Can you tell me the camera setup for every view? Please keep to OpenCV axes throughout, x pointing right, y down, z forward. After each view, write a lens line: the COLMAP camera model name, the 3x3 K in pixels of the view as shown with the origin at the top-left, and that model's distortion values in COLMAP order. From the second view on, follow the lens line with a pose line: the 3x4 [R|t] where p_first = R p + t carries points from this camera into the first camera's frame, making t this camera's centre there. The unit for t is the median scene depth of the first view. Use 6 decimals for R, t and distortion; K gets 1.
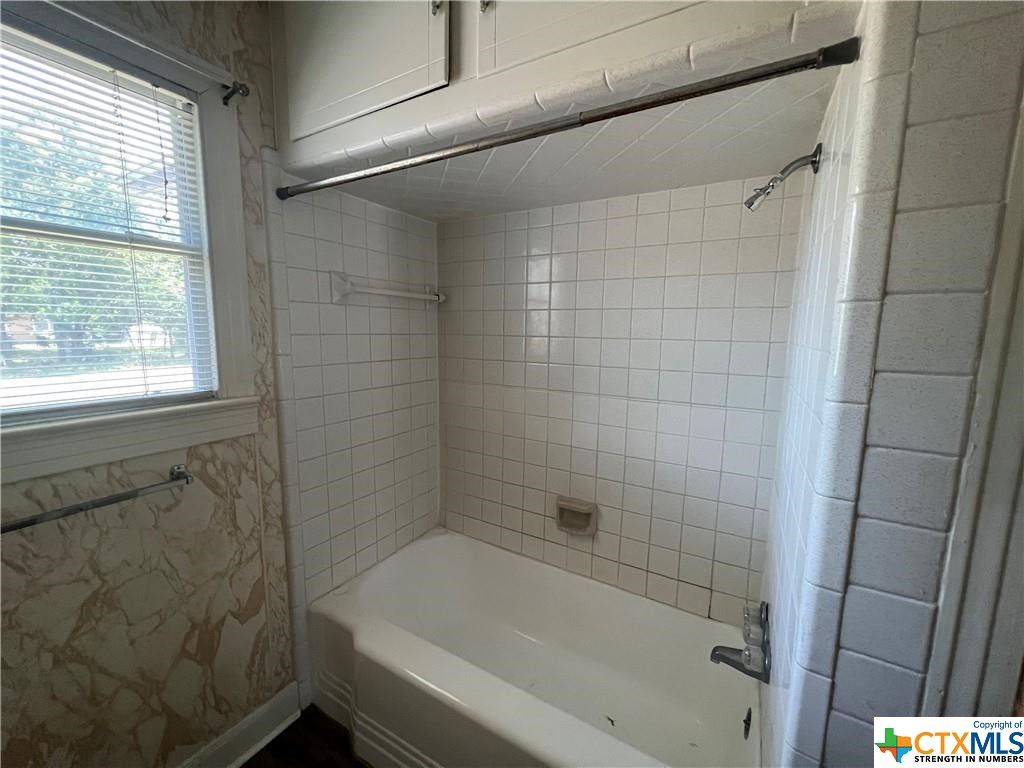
lens RADIAL K [[410.9, 0, 510.9], [0, 410.9, 382.8], [0, 0, 1]] dist [-0.002662, 0.000507]
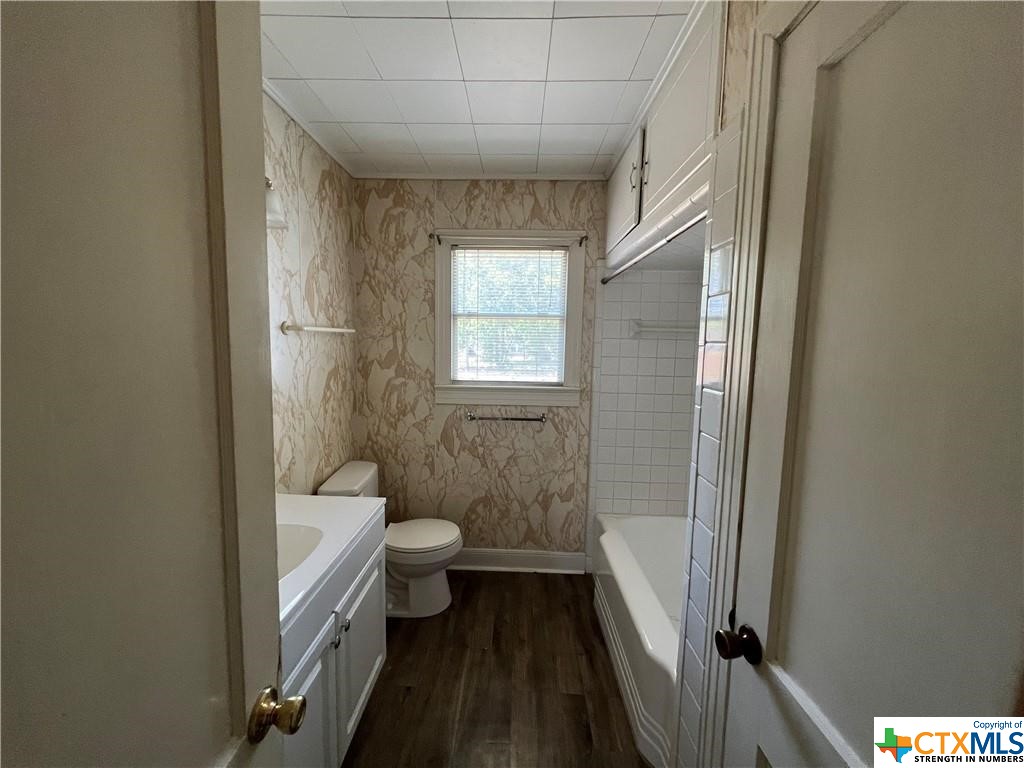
lens RADIAL K [[410.9, 0, 510.5], [0, 410.9, 383.7], [0, 0, 1]] dist [-0.002662, 0.000507]
pose [[0.492306, 0.083480, -0.866410, 0.912147], [-0.126961, 0.991632, 0.023404, 0.010669], [0.861113, 0.098479, 0.498785, -0.255966]]
